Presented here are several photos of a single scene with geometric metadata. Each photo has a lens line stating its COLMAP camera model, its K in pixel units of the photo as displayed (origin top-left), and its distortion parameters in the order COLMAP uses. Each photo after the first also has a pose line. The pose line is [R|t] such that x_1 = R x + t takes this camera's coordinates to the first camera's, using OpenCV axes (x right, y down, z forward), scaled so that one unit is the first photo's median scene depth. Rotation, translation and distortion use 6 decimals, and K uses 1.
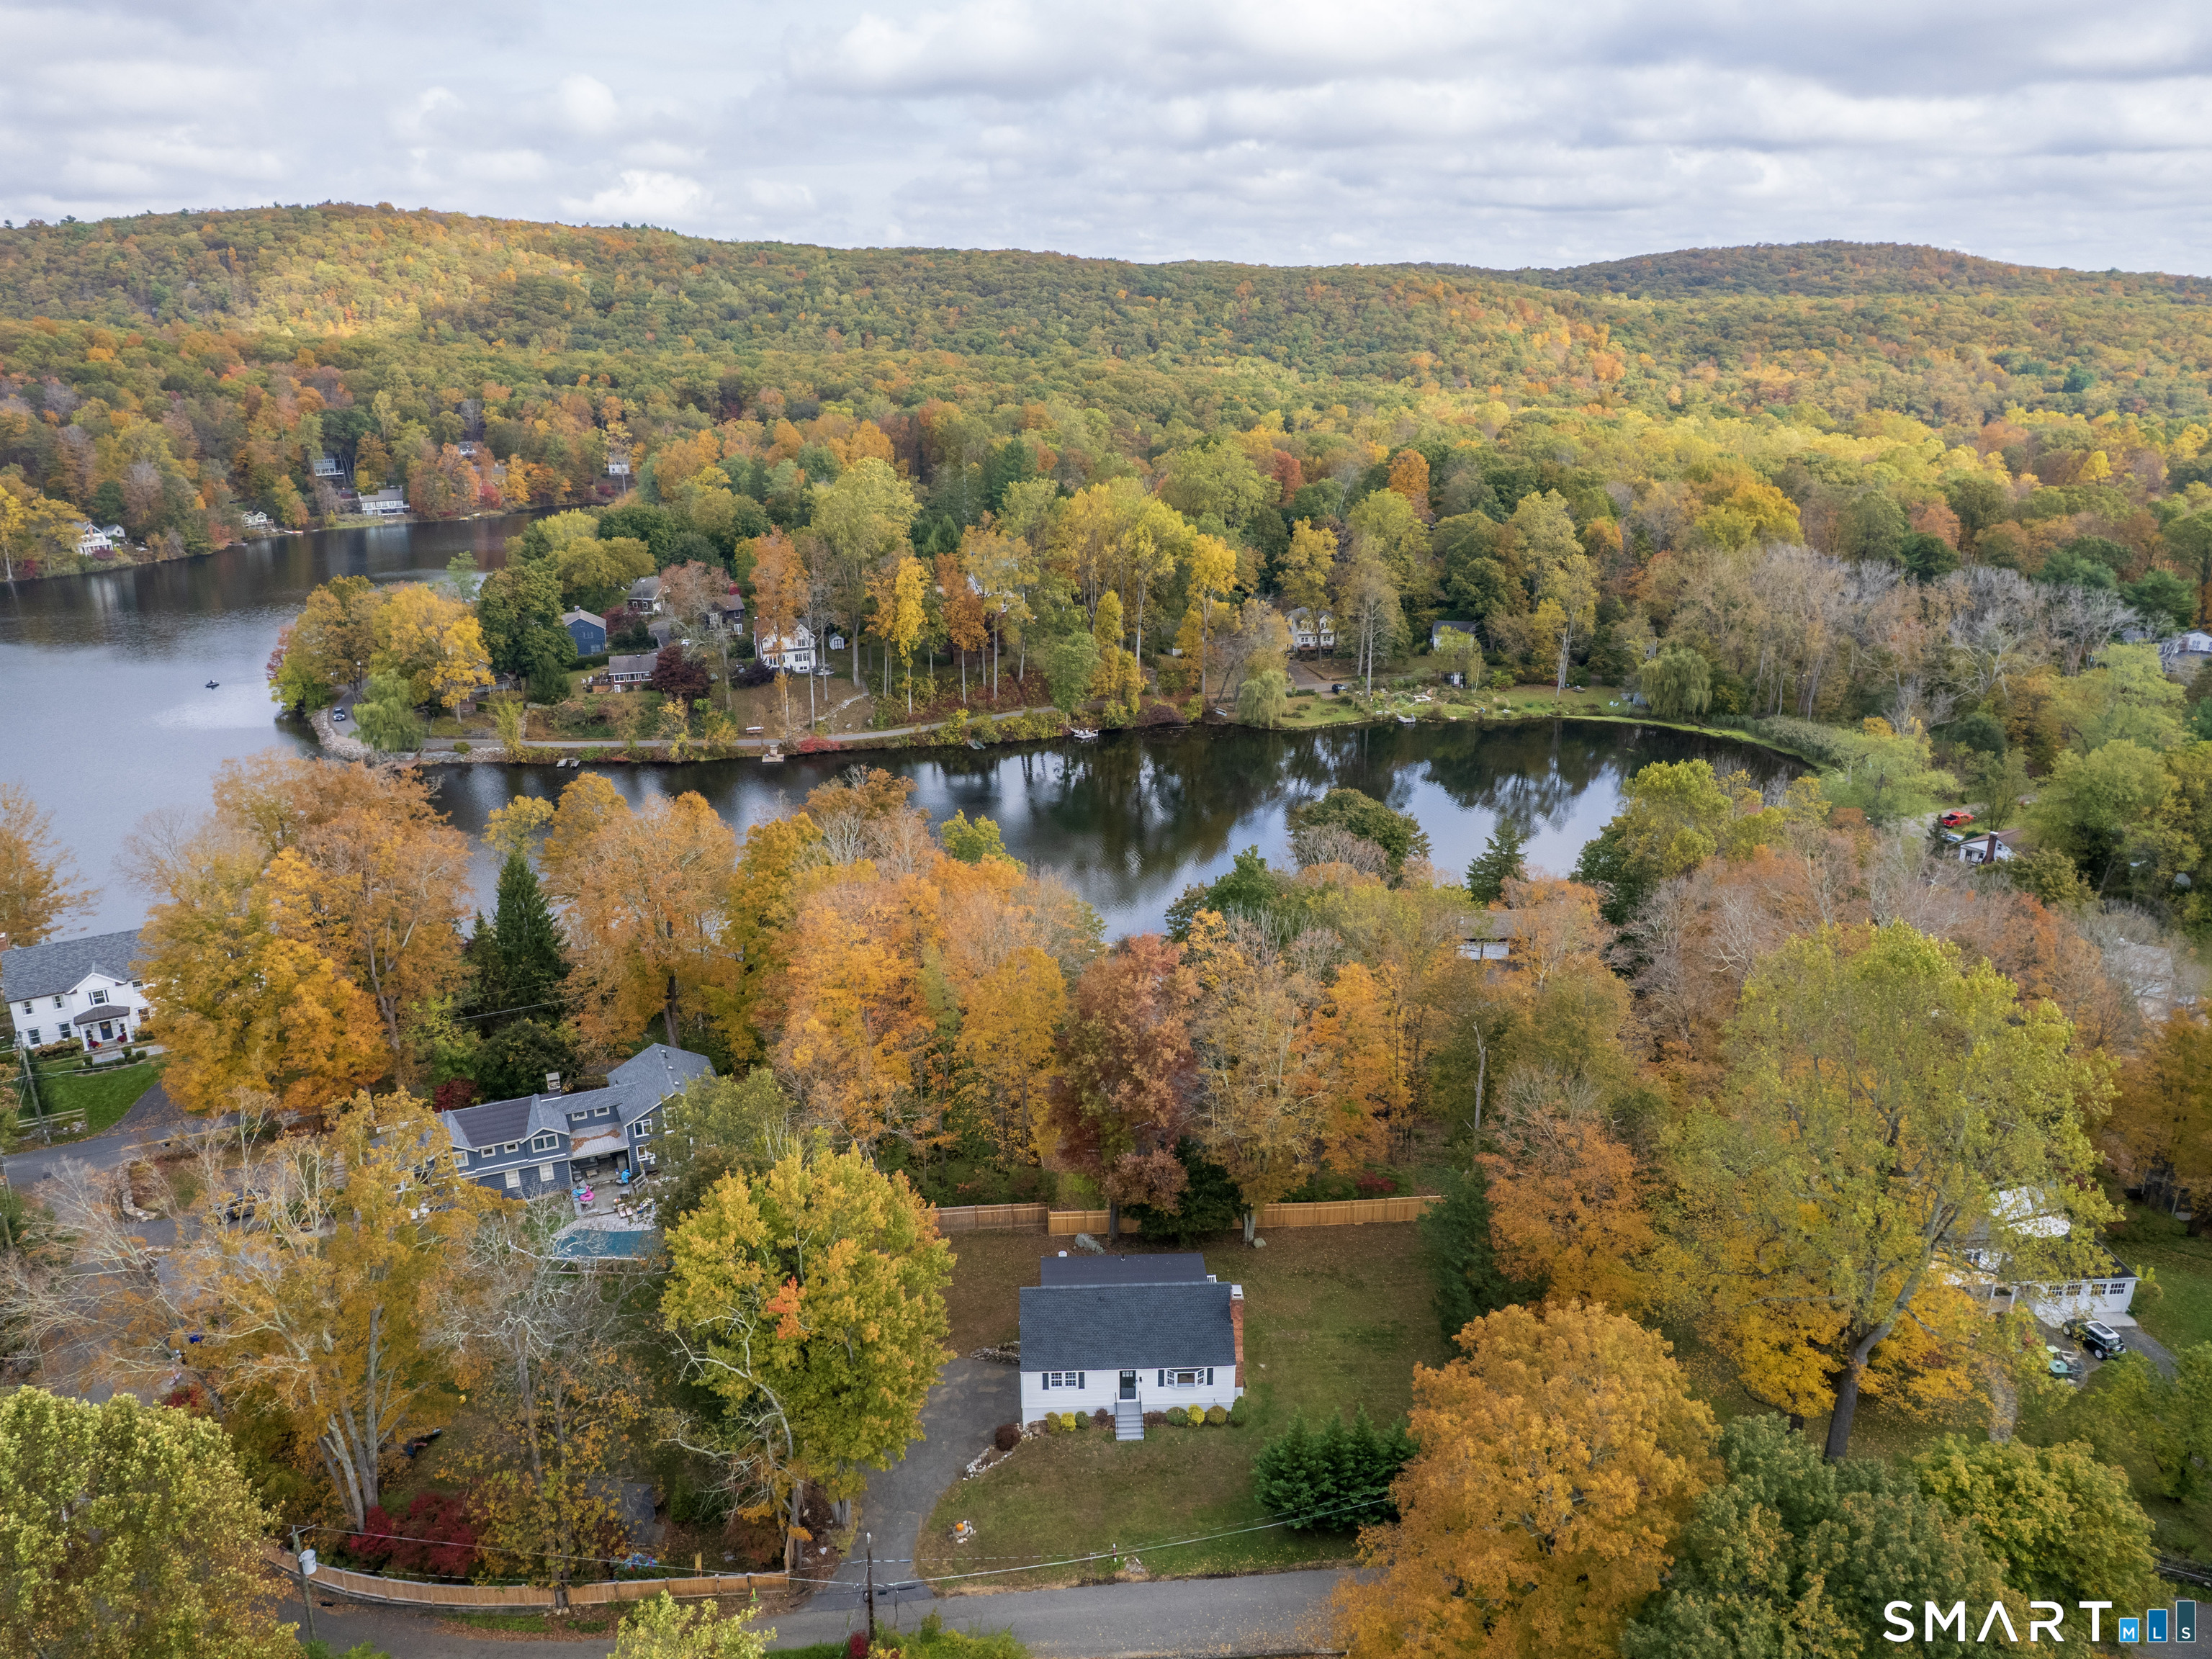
lens RADIAL K [[1600.3, 0, 1106.0], [0, 1600.3, 829.5], [0, 0, 1]] dist [-0.052192, -0.000467]
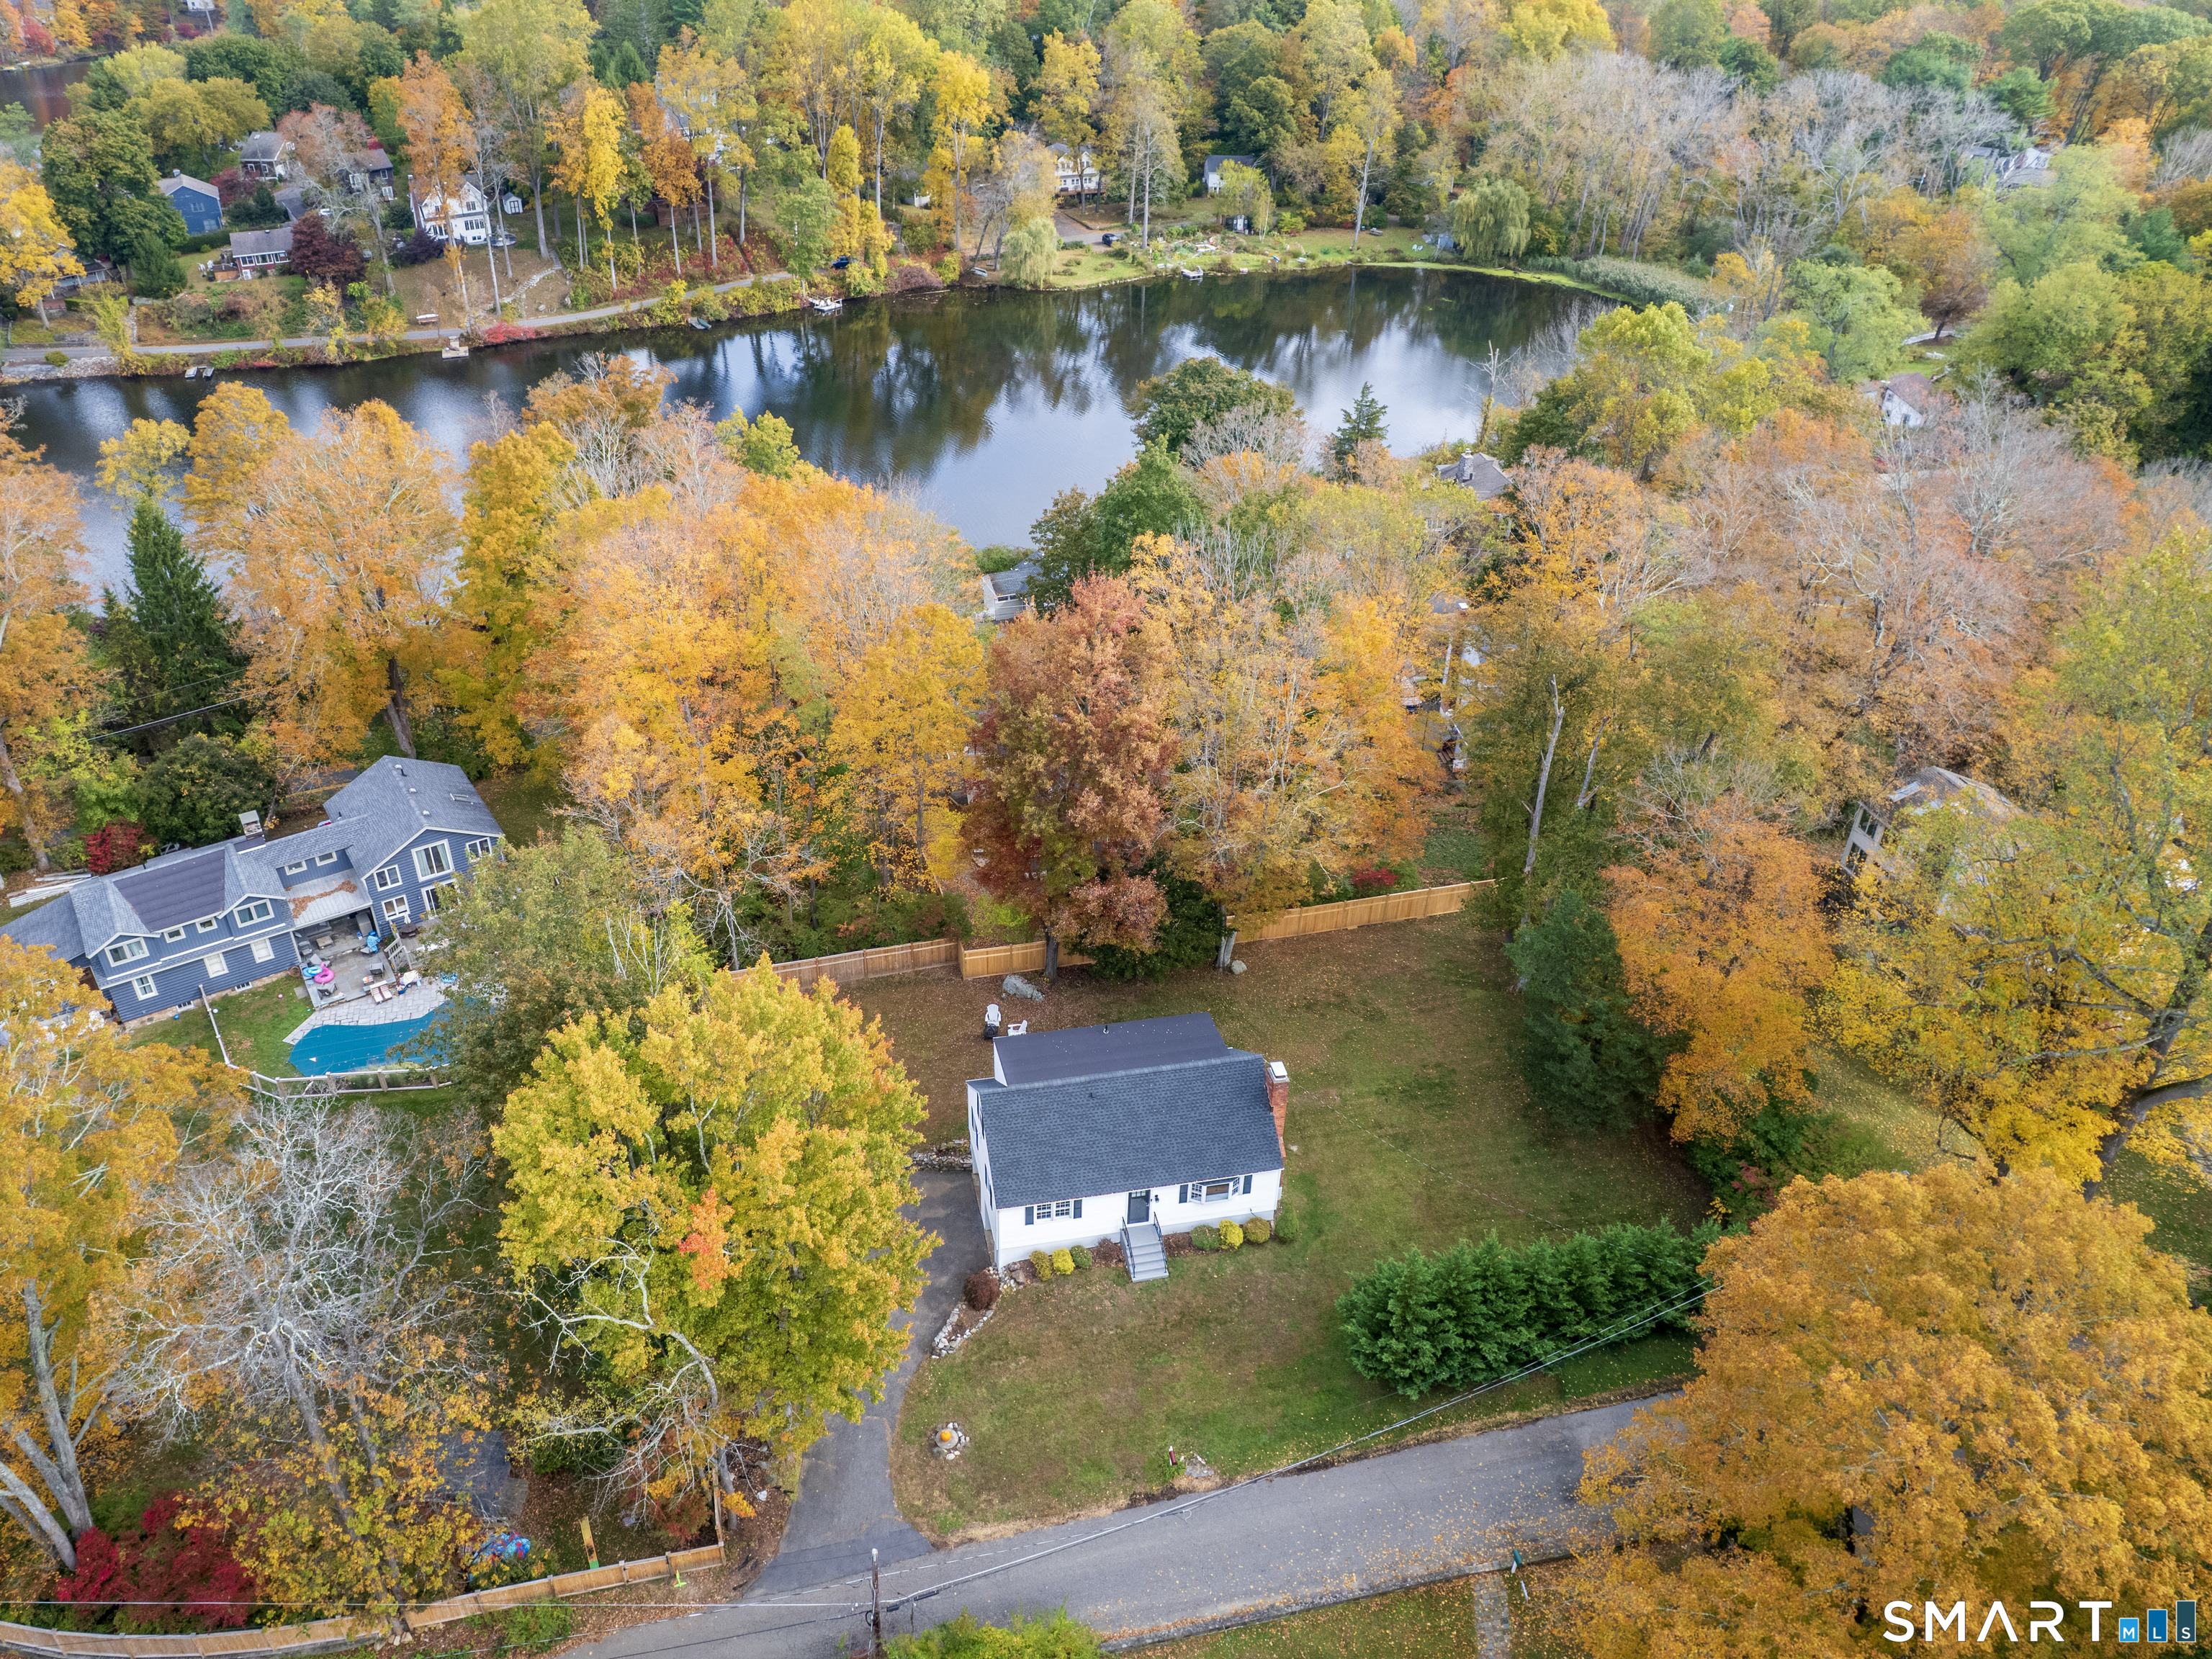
lens RADIAL K [[1586.1, 0, 1009.6], [0, 1586.1, 831.8], [0, 0, 1]] dist [-0.092090, 0.085854]
pose [[0.989591, -0.079910, 0.119679, -0.039511], [0.046099, 0.963860, 0.262390, -0.004016], [-0.136322, -0.254142, 0.957512, 0.117592]]
